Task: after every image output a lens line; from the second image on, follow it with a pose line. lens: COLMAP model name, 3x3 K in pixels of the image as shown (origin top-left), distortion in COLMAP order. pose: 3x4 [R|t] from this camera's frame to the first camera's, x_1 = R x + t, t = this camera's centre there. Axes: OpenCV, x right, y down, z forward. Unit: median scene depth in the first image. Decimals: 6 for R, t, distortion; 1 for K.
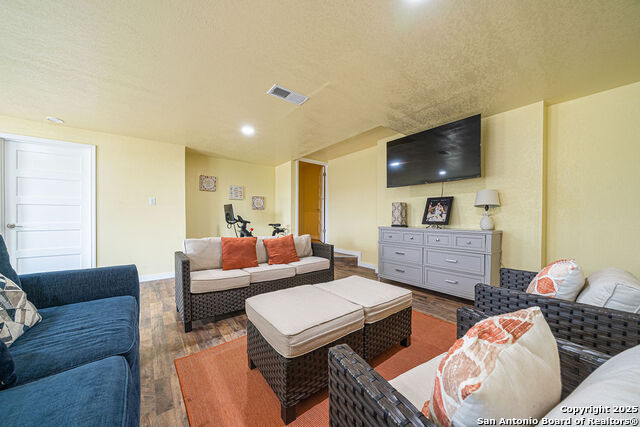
lens RADIAL K [[221.1, 0, 316.7], [0, 221.1, 216.9], [0, 0, 1]] dist [-0.000632, -0.000010]
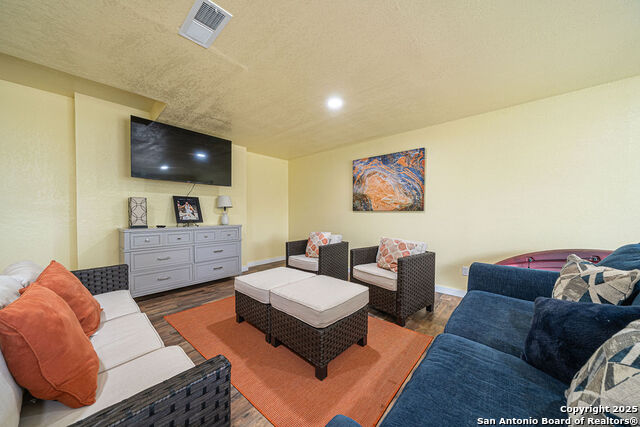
lens RADIAL K [[221.1, 0, 315.4], [0, 221.1, 217.2], [0, 0, 1]] dist [-0.000632, -0.000010]
pose [[-0.164884, -0.019394, 0.986122, -0.589611], [0.001879, 0.999799, 0.019977, -0.011466], [-0.986311, 0.005147, -0.164815, 0.578438]]
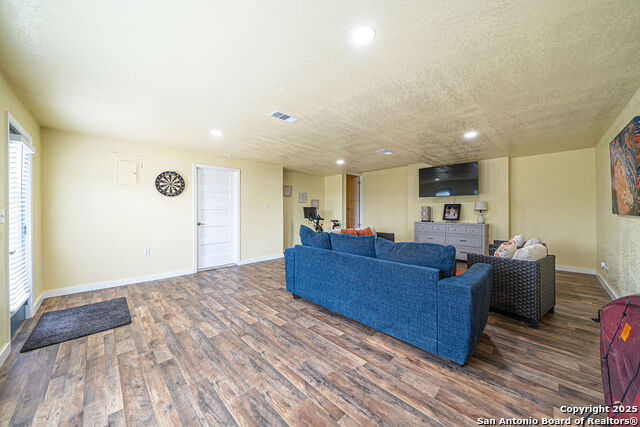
lens RADIAL K [[221.1, 0, 323.2], [0, 221.1, 209.2], [0, 0, 1]] dist [-0.000632, -0.000010]
pose [[0.994230, -0.002801, 0.107230, -0.611656], [0.003798, 0.999951, -0.009104, -0.038501], [-0.107199, 0.009459, 0.994193, -0.574513]]
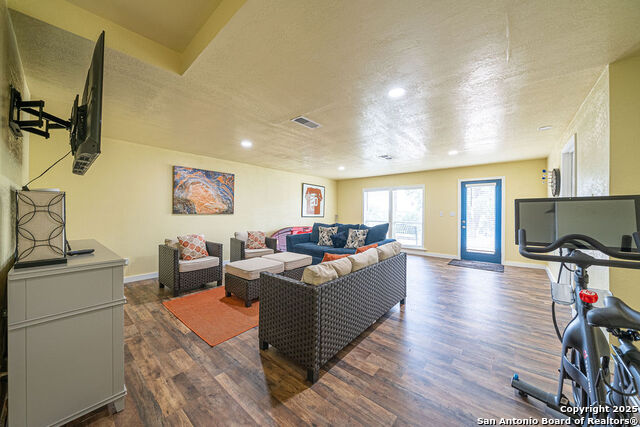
lens RADIAL K [[221.1, 0, 318.1], [0, 221.1, 211.5], [0, 0, 1]] dist [-0.000632, -0.000010]
pose [[-0.980765, -0.004788, -0.195136, 0.025601], [-0.005510, 0.999980, 0.003157, -0.044692], [0.195117, 0.004171, -0.980771, 1.590045]]
